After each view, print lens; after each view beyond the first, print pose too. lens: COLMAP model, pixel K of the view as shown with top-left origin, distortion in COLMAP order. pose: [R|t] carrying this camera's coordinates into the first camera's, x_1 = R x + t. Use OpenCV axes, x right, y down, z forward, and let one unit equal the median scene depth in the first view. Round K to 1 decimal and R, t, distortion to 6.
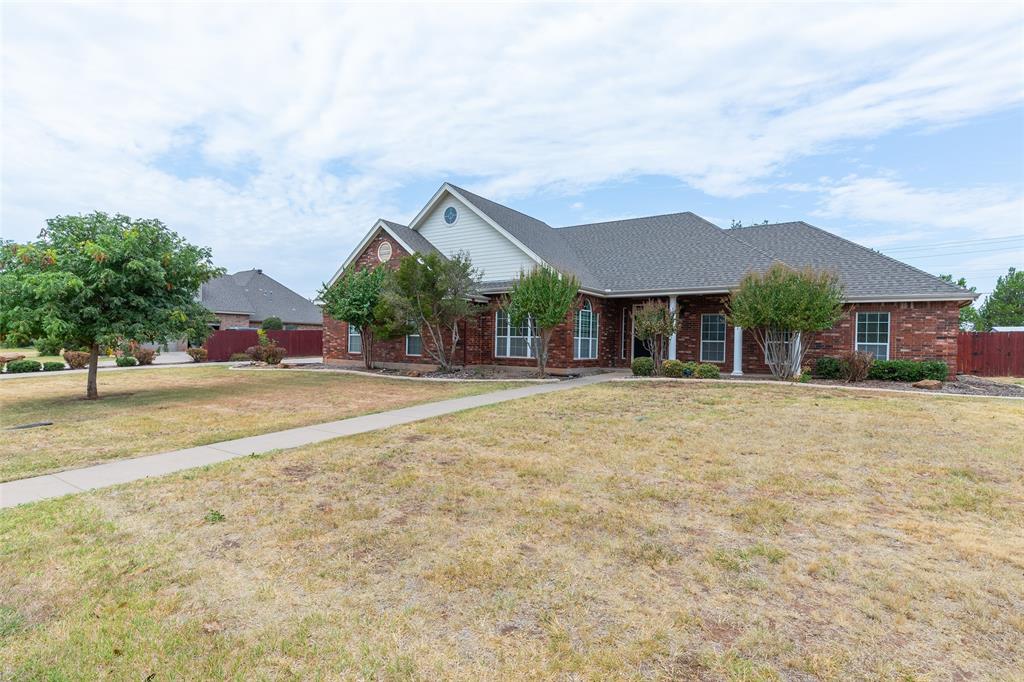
lens RADIAL K [[508.0, 0, 512.0], [0, 508.0, 341.0], [0, 0, 1]] dist [-0.000029, -0.000005]
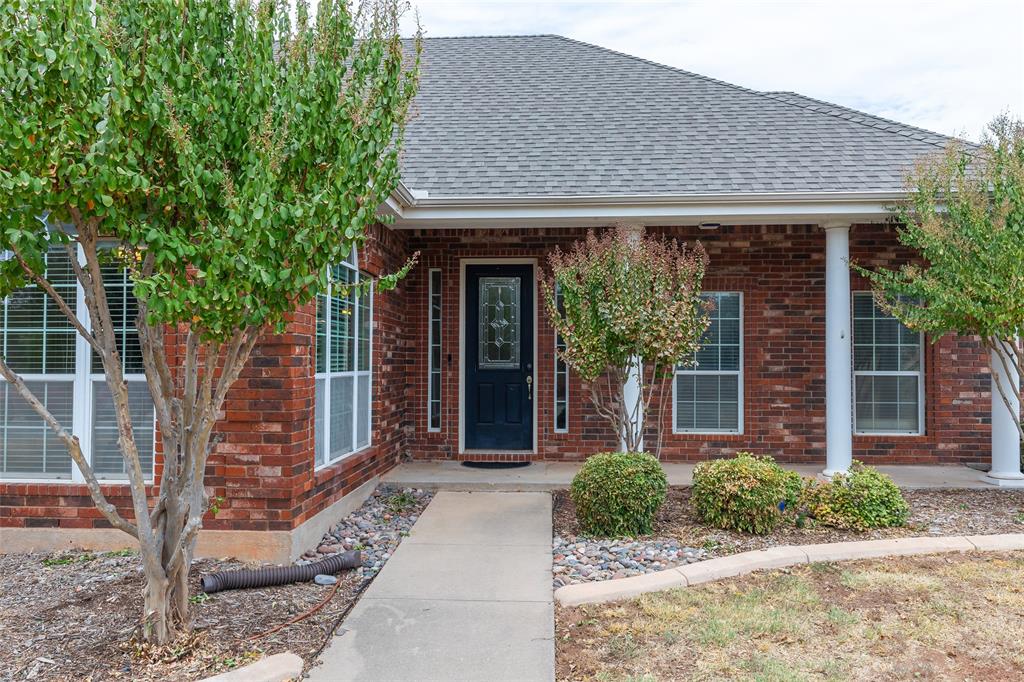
lens RADIAL K [[750.5, 0, 512.0], [0, 750.5, 341.0], [0, 0, 1]] dist [0.004350, 0.002287]
pose [[0.849128, -0.013369, 0.528017, 0.020617], [0.025764, 0.999538, -0.016125, -0.013731], [-0.527558, 0.027296, 0.849080, 0.646408]]
